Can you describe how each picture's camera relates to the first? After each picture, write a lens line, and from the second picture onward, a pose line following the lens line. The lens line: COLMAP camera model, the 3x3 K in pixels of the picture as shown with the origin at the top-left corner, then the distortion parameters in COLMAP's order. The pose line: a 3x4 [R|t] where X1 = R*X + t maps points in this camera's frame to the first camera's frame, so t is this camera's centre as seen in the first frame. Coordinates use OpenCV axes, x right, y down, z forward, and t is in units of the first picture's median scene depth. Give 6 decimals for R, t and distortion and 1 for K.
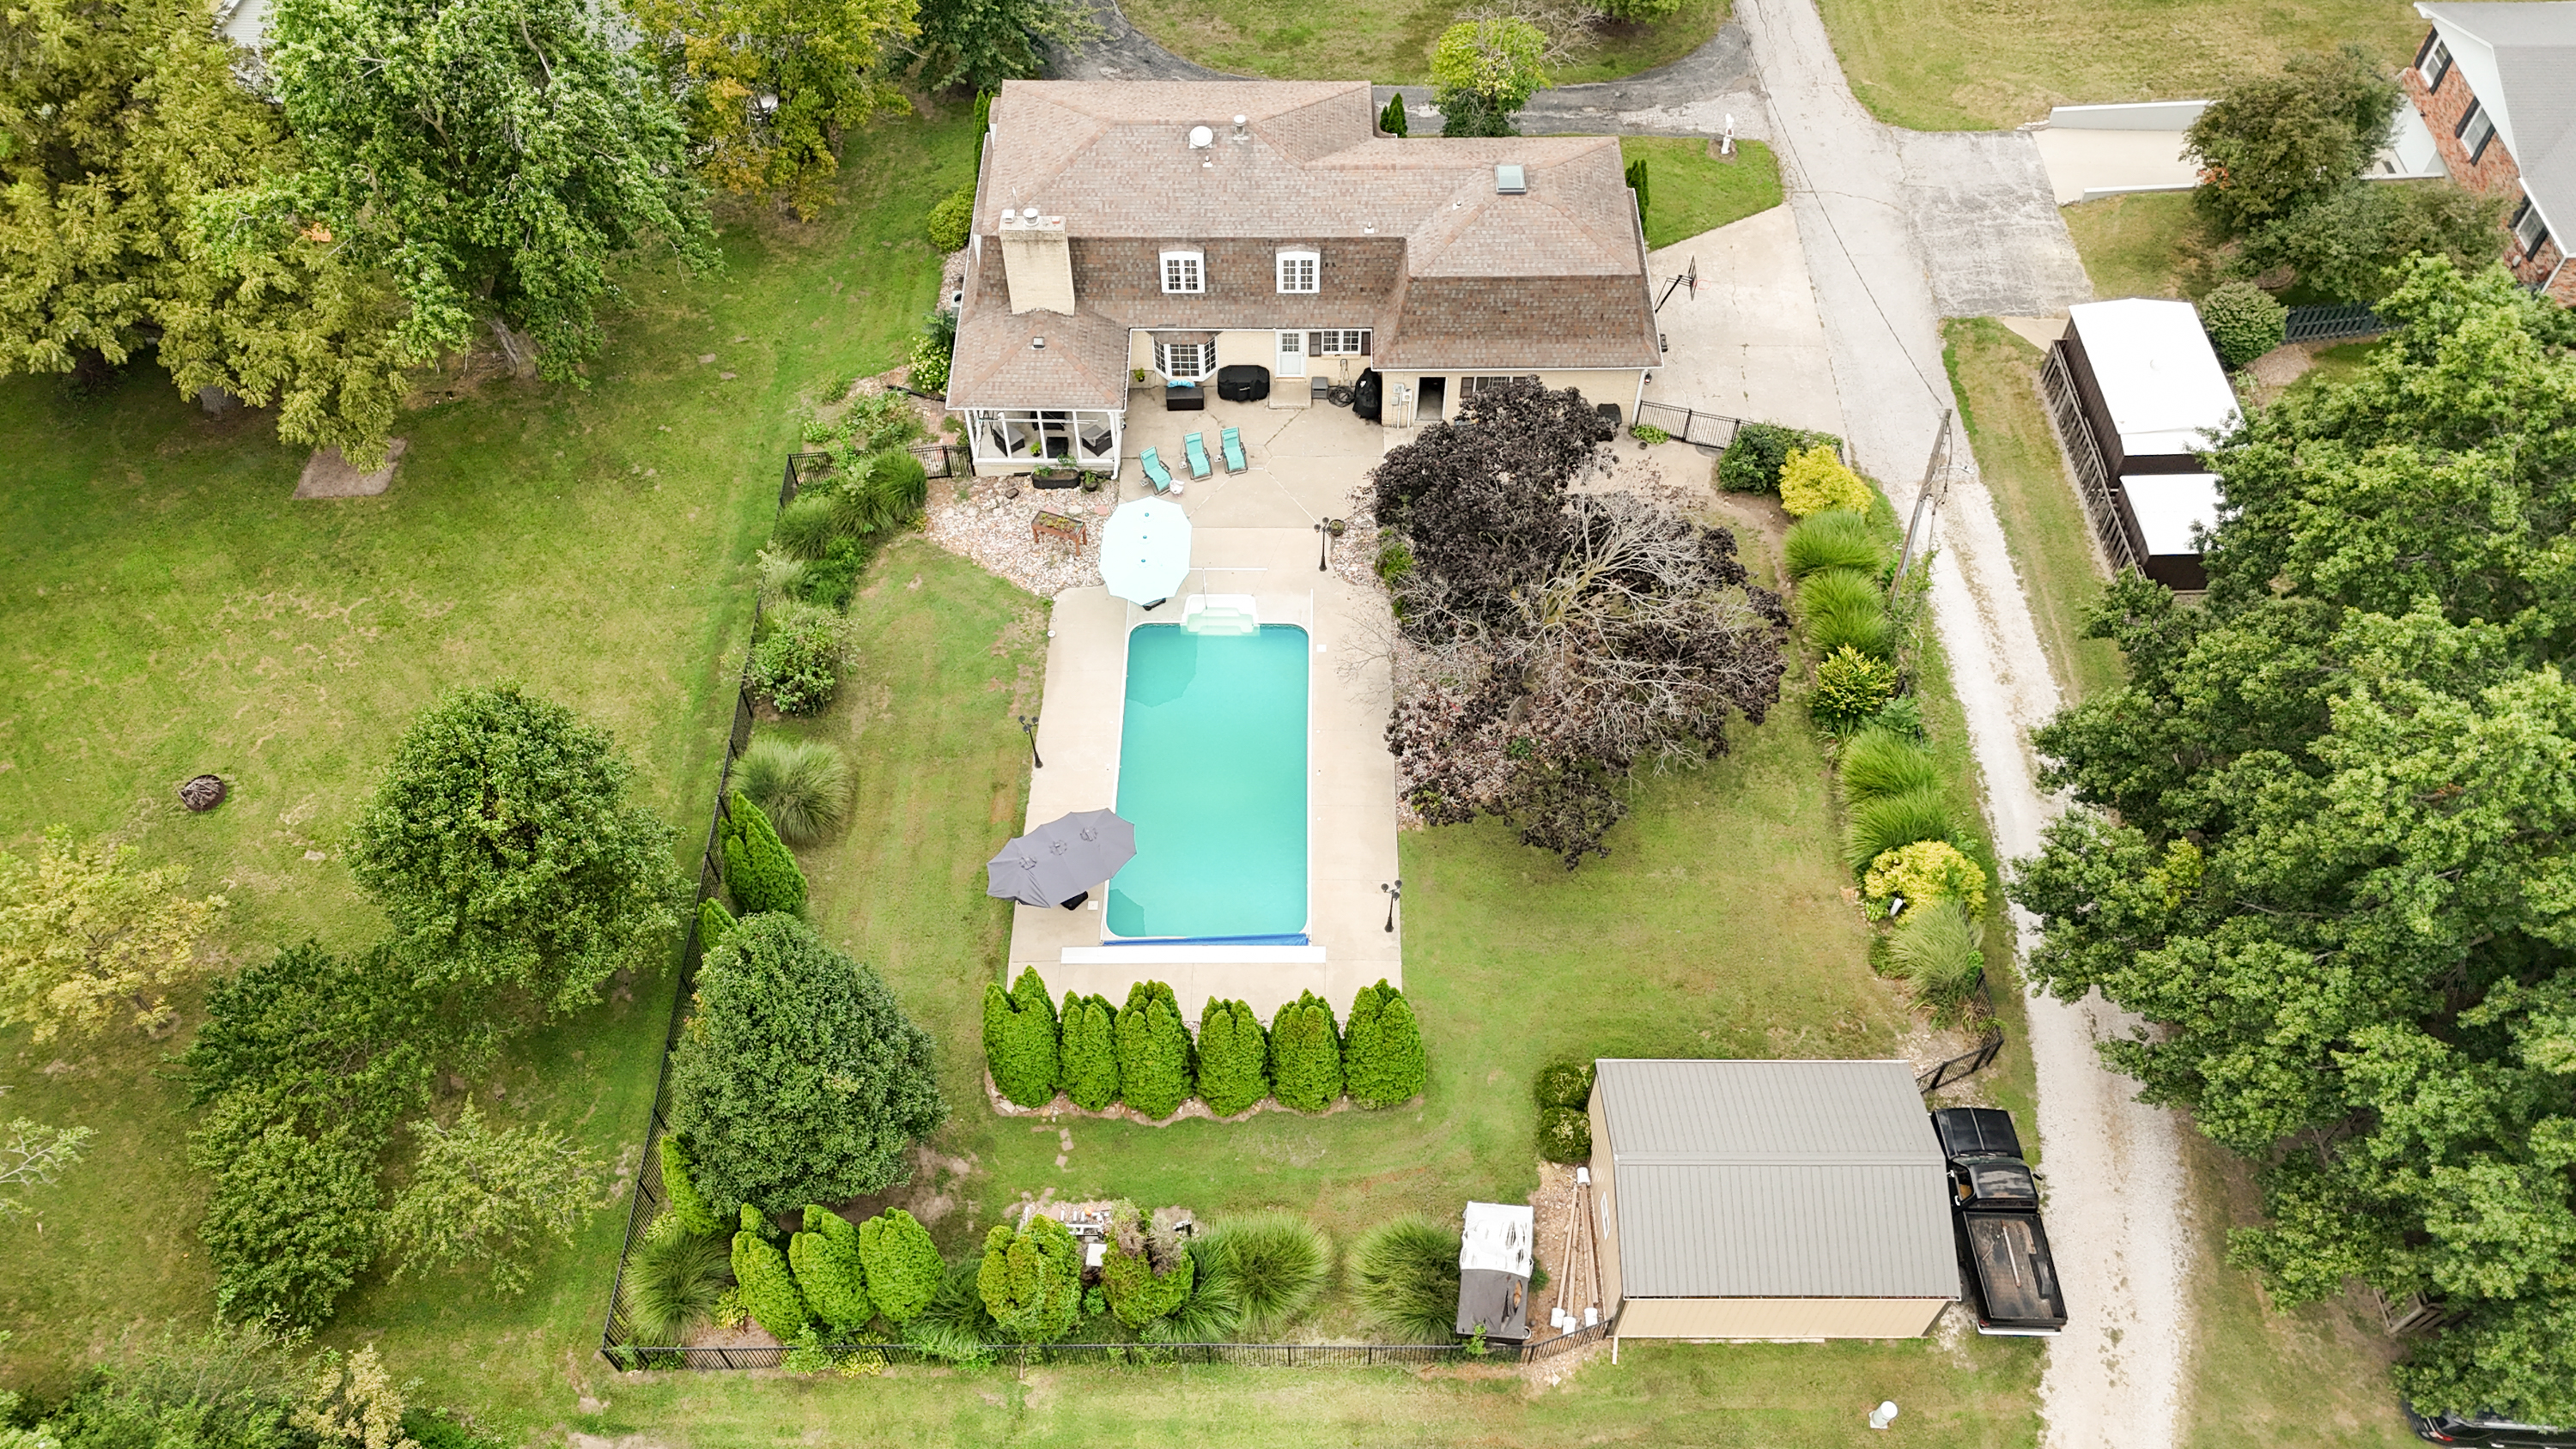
lens RADIAL K [[1896.0, 0, 1288.0], [0, 1896.0, 724.5], [0, 0, 1]] dist [0.080140, -0.077985]
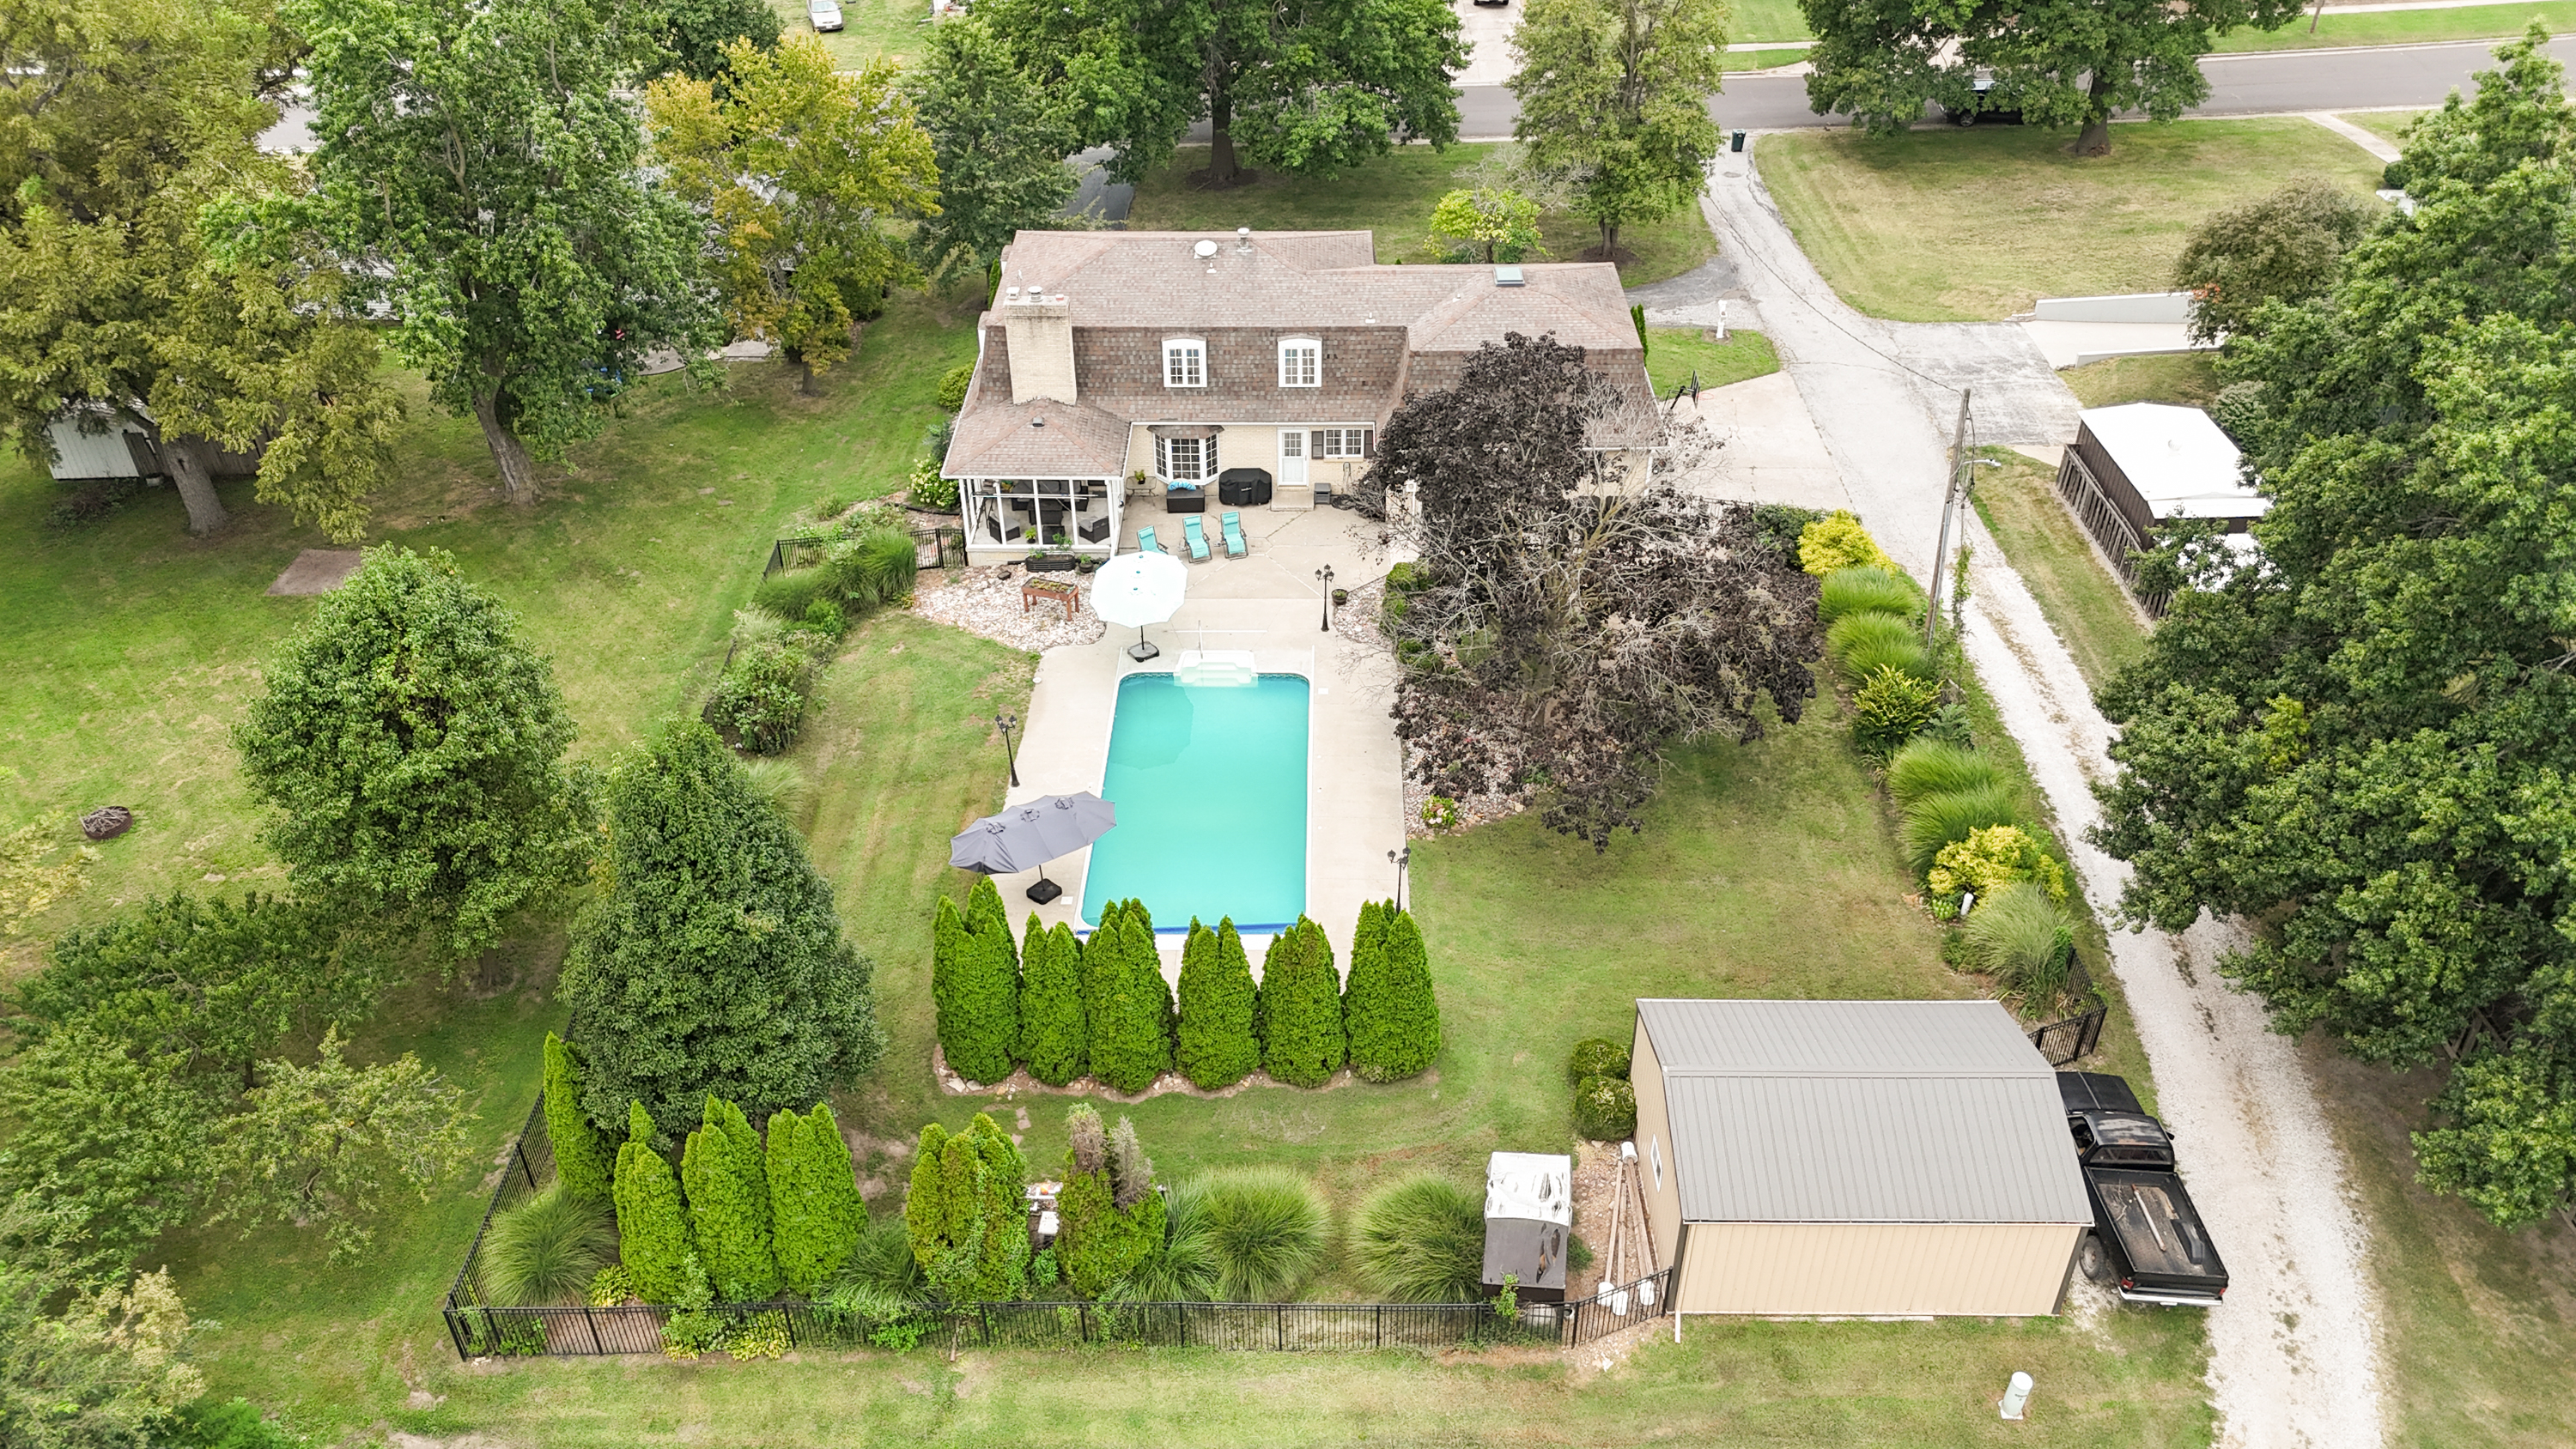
lens RADIAL K [[1896.0, 0, 1288.0], [0, 1896.0, 724.5], [0, 0, 1]] dist [0.080140, -0.077985]
pose [[0.999949, 0.000595, -0.010060, 0.009733], [-0.003624, 0.952696, -0.303905, 0.263472], [0.009403, 0.303926, 0.952649, 0.111166]]
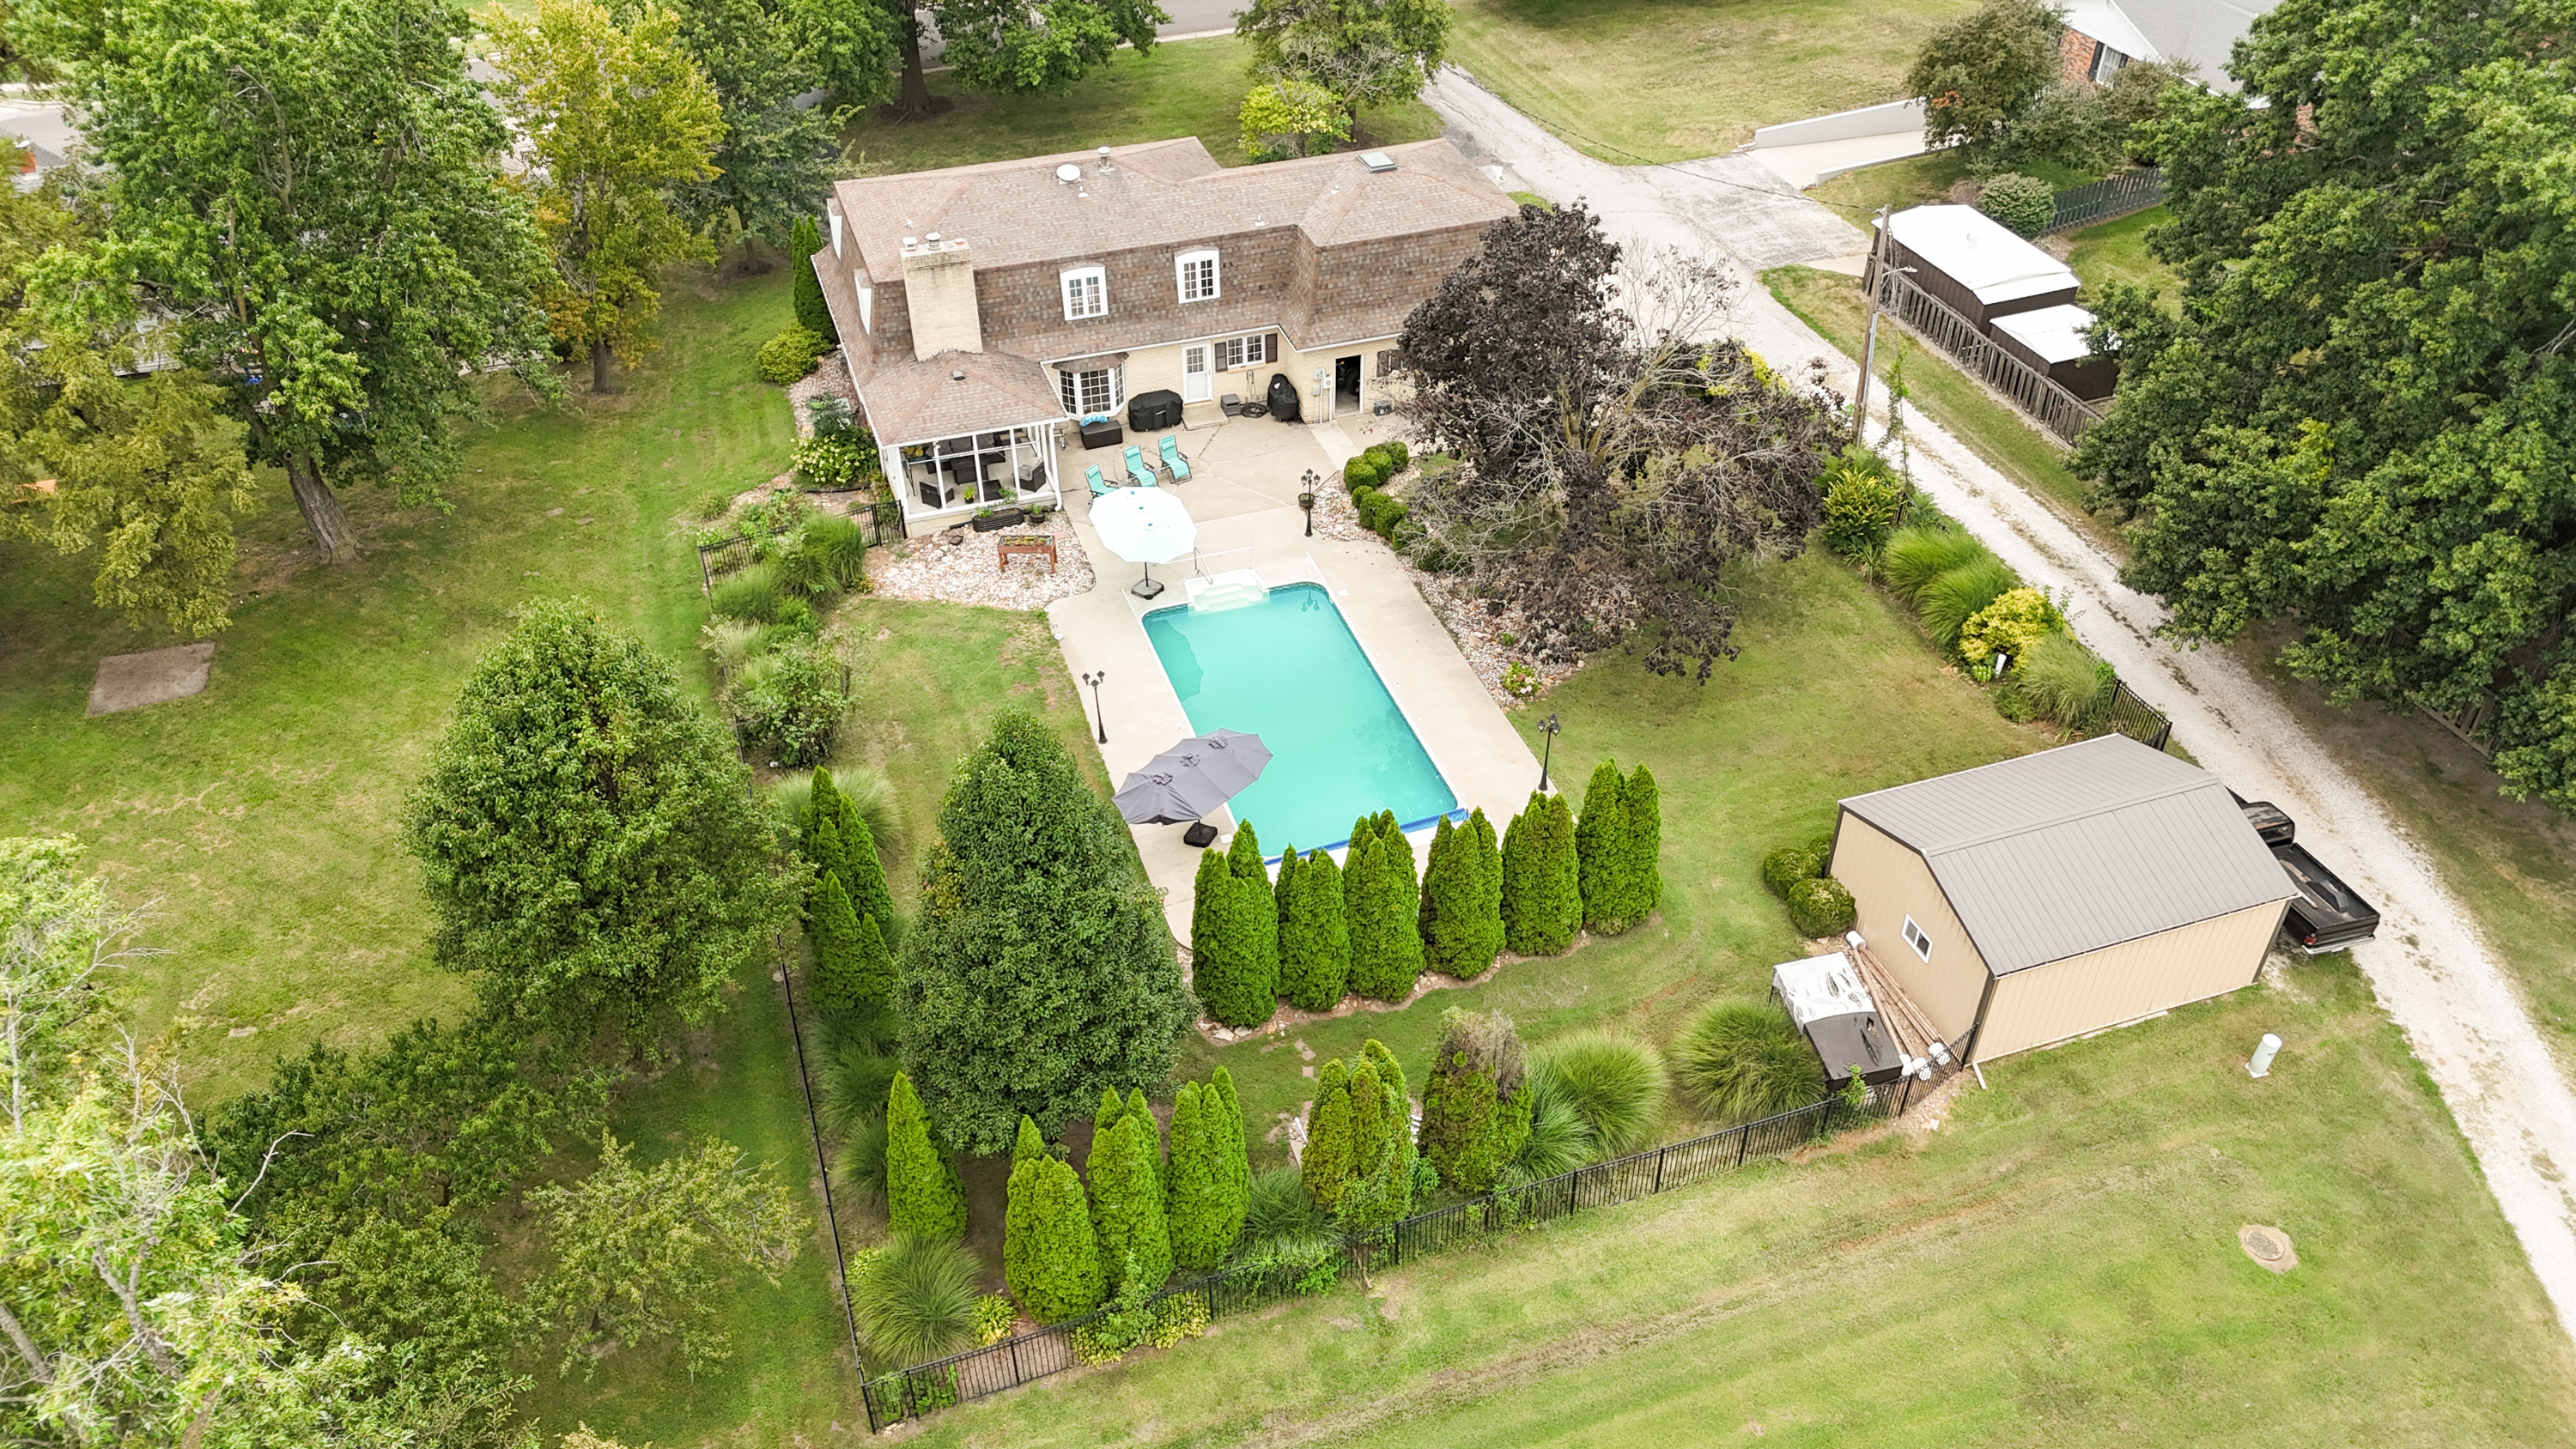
lens RADIAL K [[1896.0, 0, 1288.0], [0, 1896.0, 724.5], [0, 0, 1]] dist [0.080140, -0.077985]
pose [[0.946153, -0.202187, 0.252813, -0.263905], [0.261369, 0.937904, -0.228084, 0.232971], [-0.190998, 0.281880, 0.940246, 0.133702]]
